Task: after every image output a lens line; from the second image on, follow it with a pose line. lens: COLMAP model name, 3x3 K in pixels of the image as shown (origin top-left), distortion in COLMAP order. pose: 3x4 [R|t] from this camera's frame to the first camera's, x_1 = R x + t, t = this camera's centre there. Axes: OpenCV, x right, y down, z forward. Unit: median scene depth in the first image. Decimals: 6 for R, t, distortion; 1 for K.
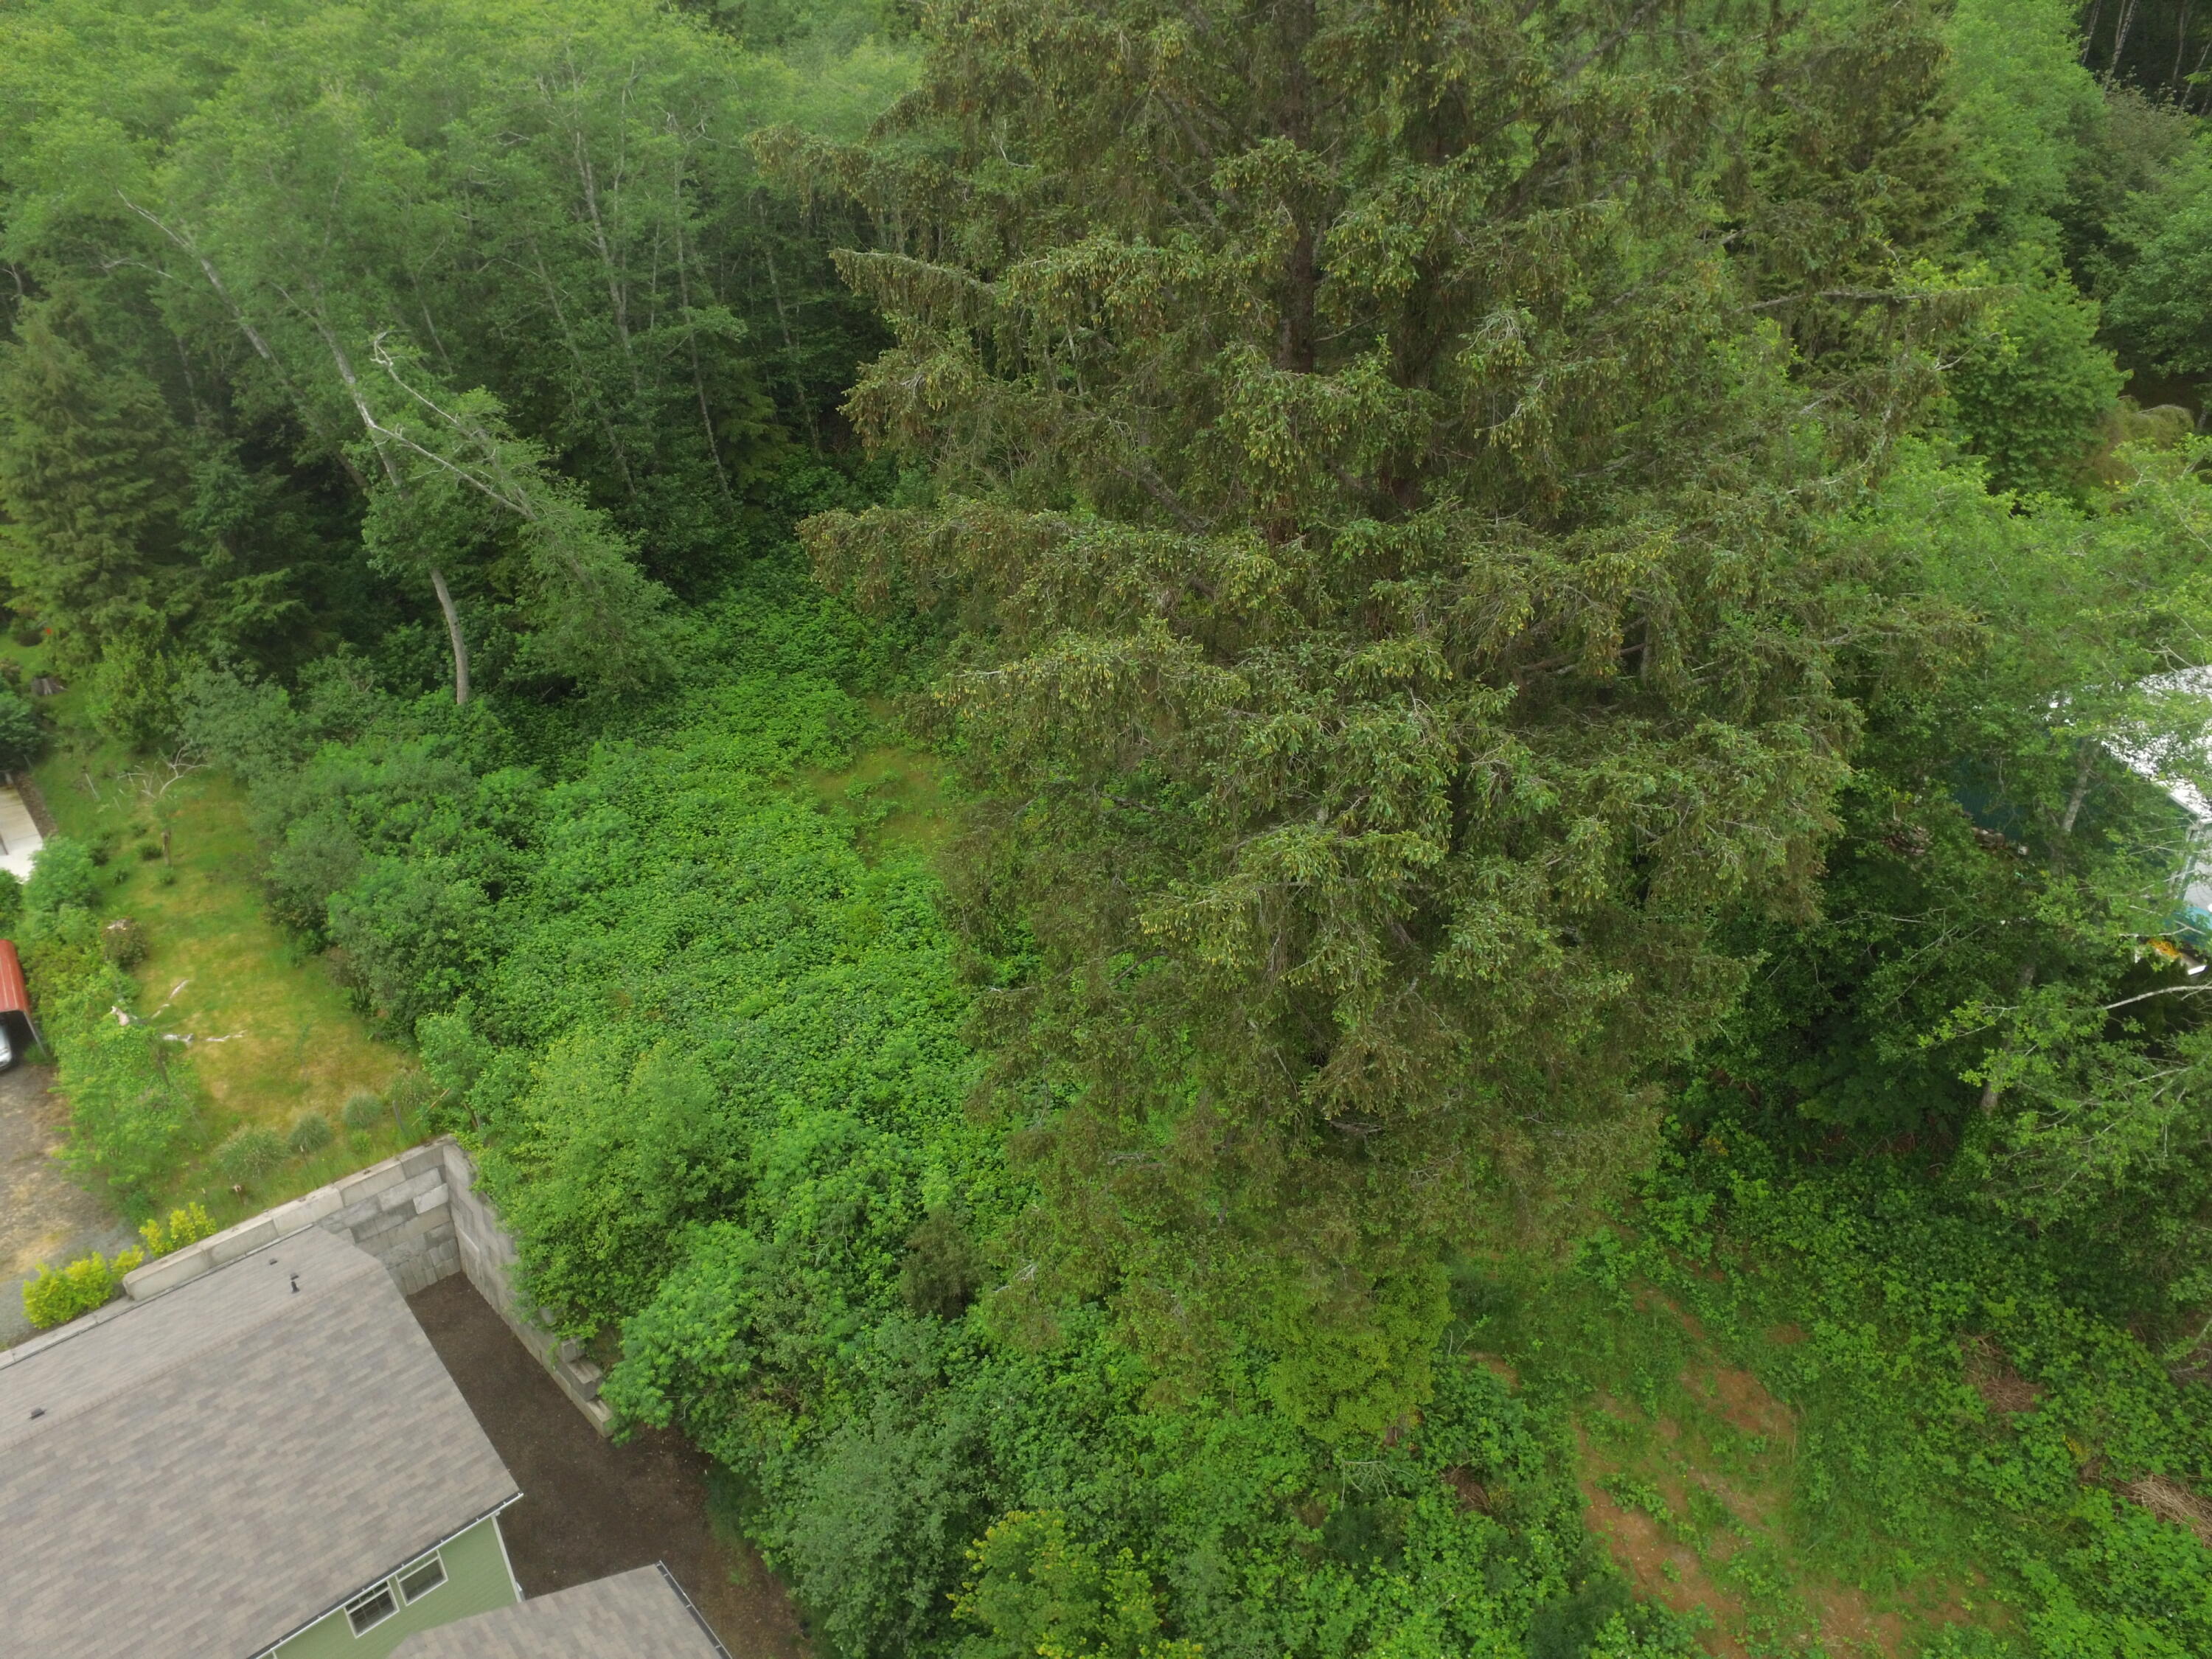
lens RADIAL K [[1481.3, 0, 1086.4], [0, 1481.3, 852.1], [0, 0, 1]] dist [-0.128448, 0.091967]
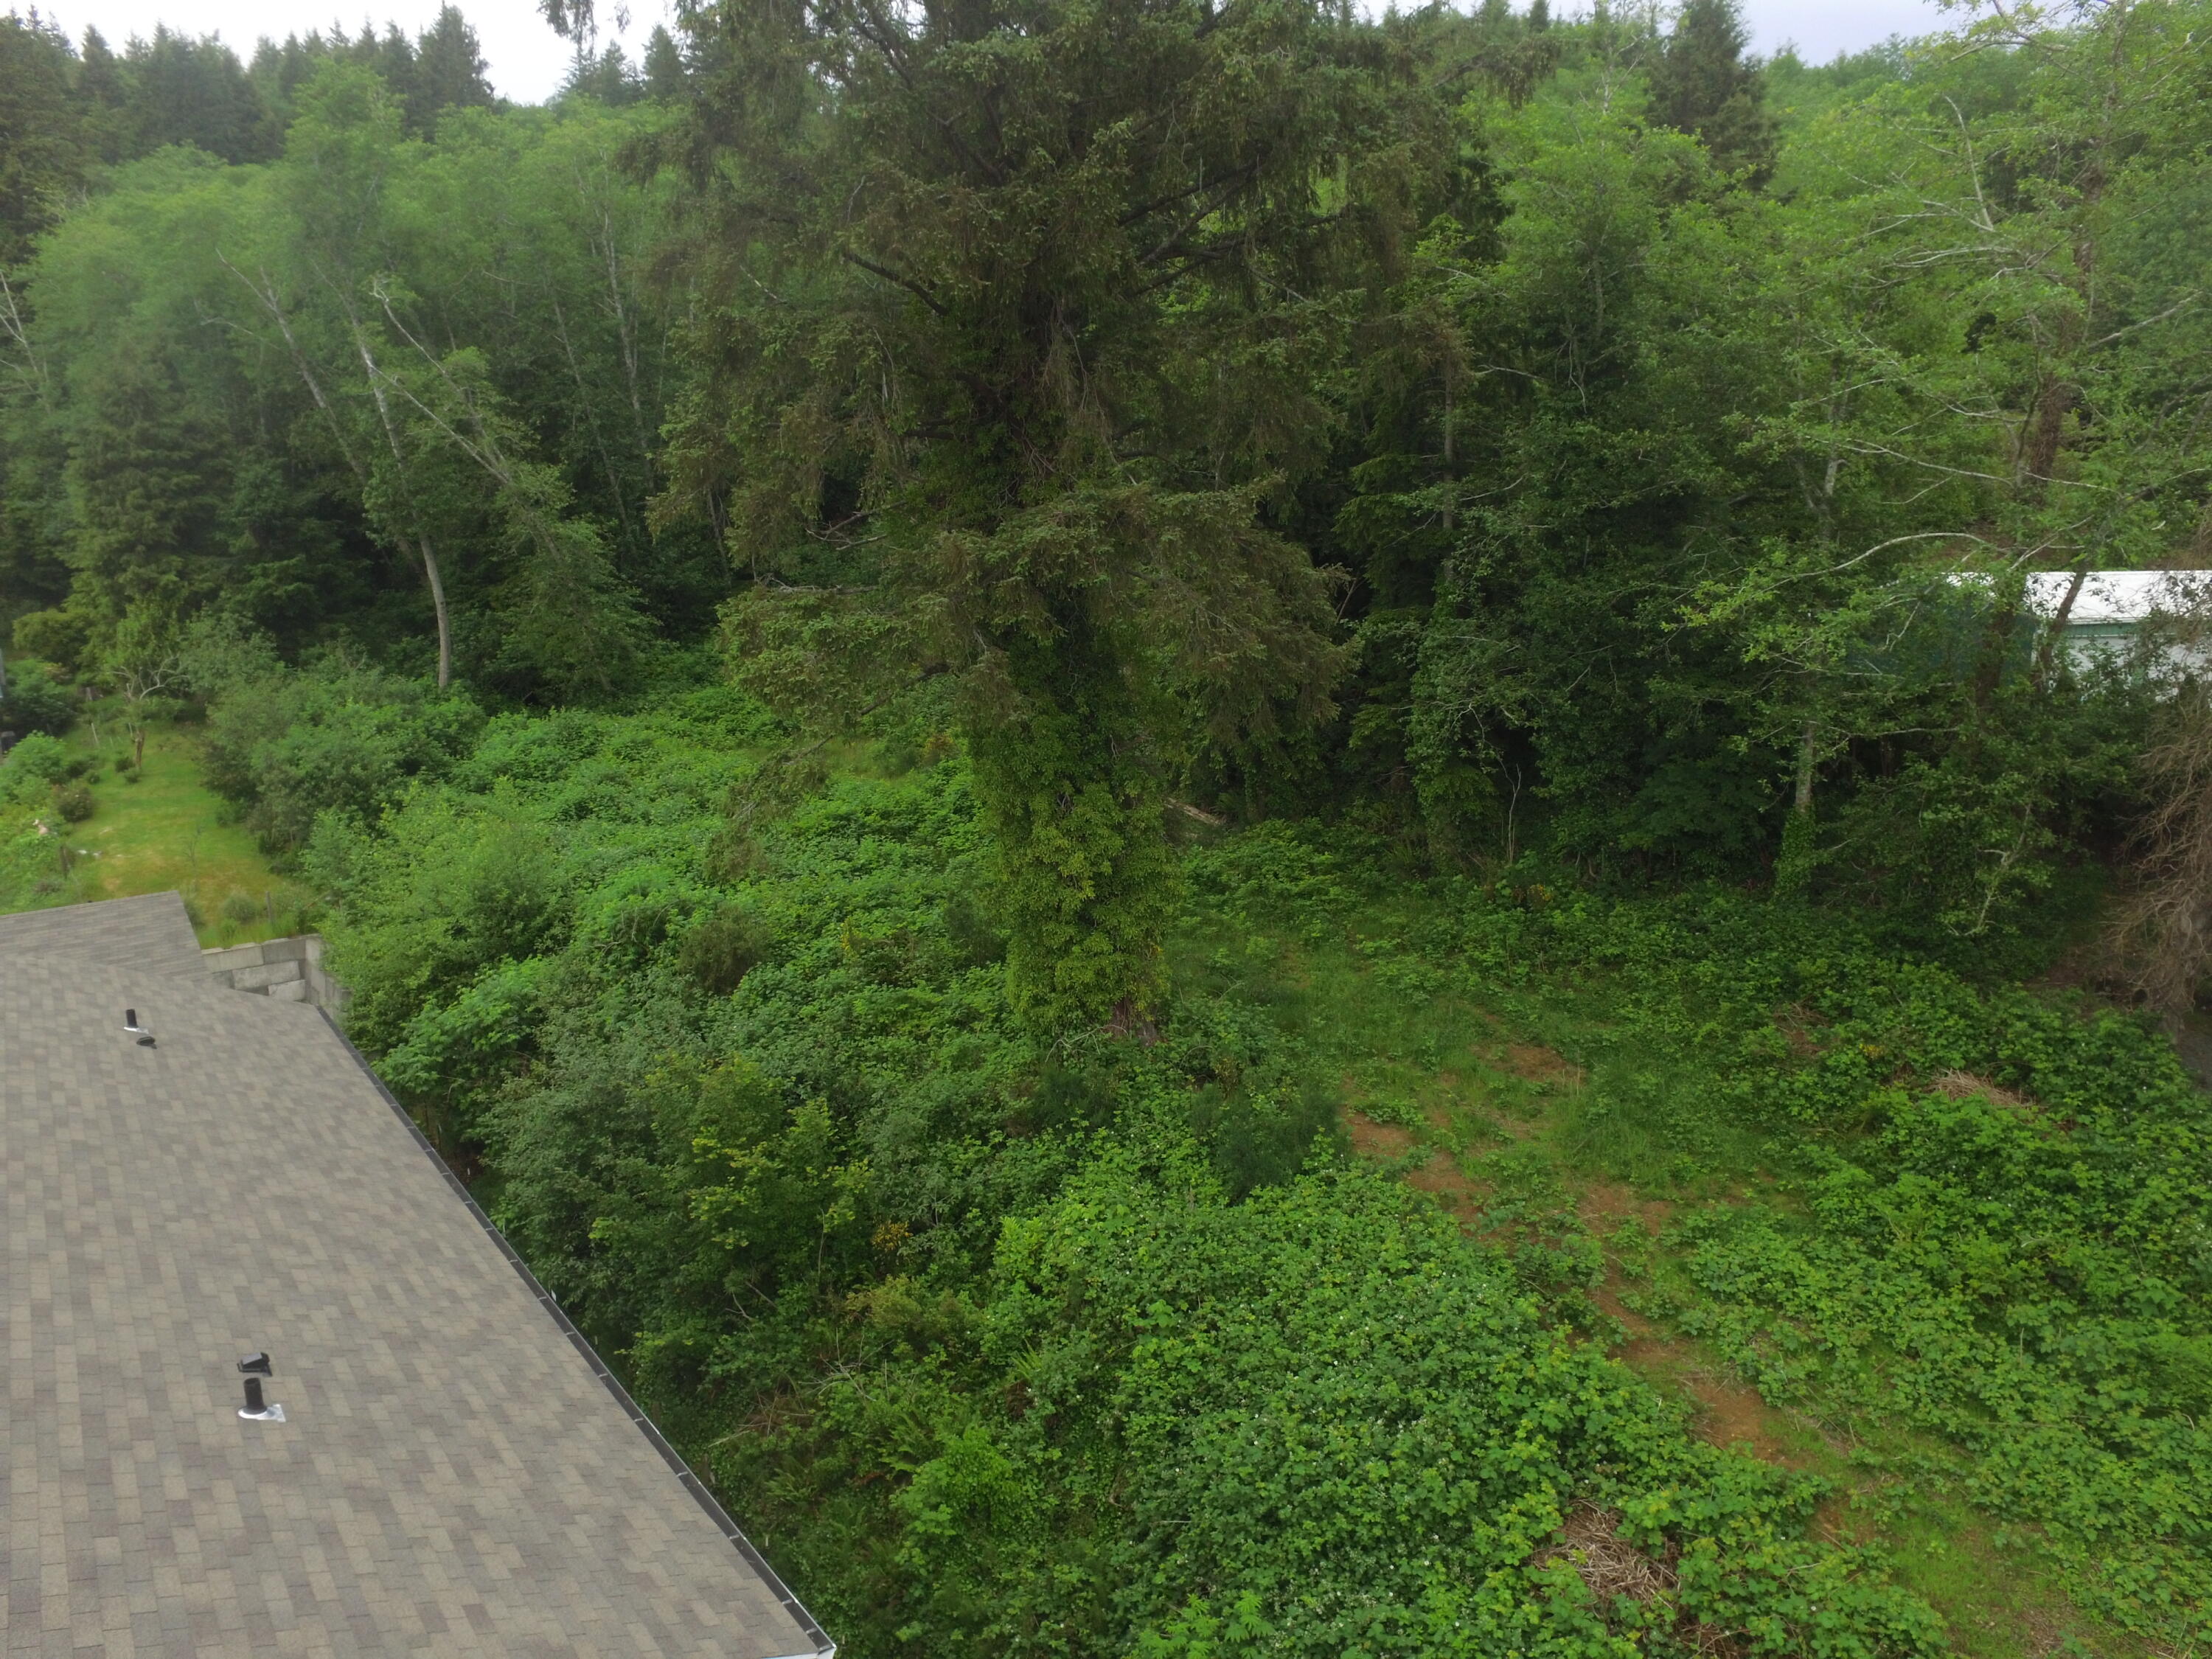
lens RADIAL K [[1481.3, 0, 1103.7], [0, 1481.3, 840.4], [0, 0, 1]] dist [-0.128448, 0.091967]
pose [[0.997738, 0.012633, -0.066027, 0.195065], [-0.029494, 0.964866, -0.261083, 0.401925], [0.060409, 0.262440, 0.963056, 0.032840]]
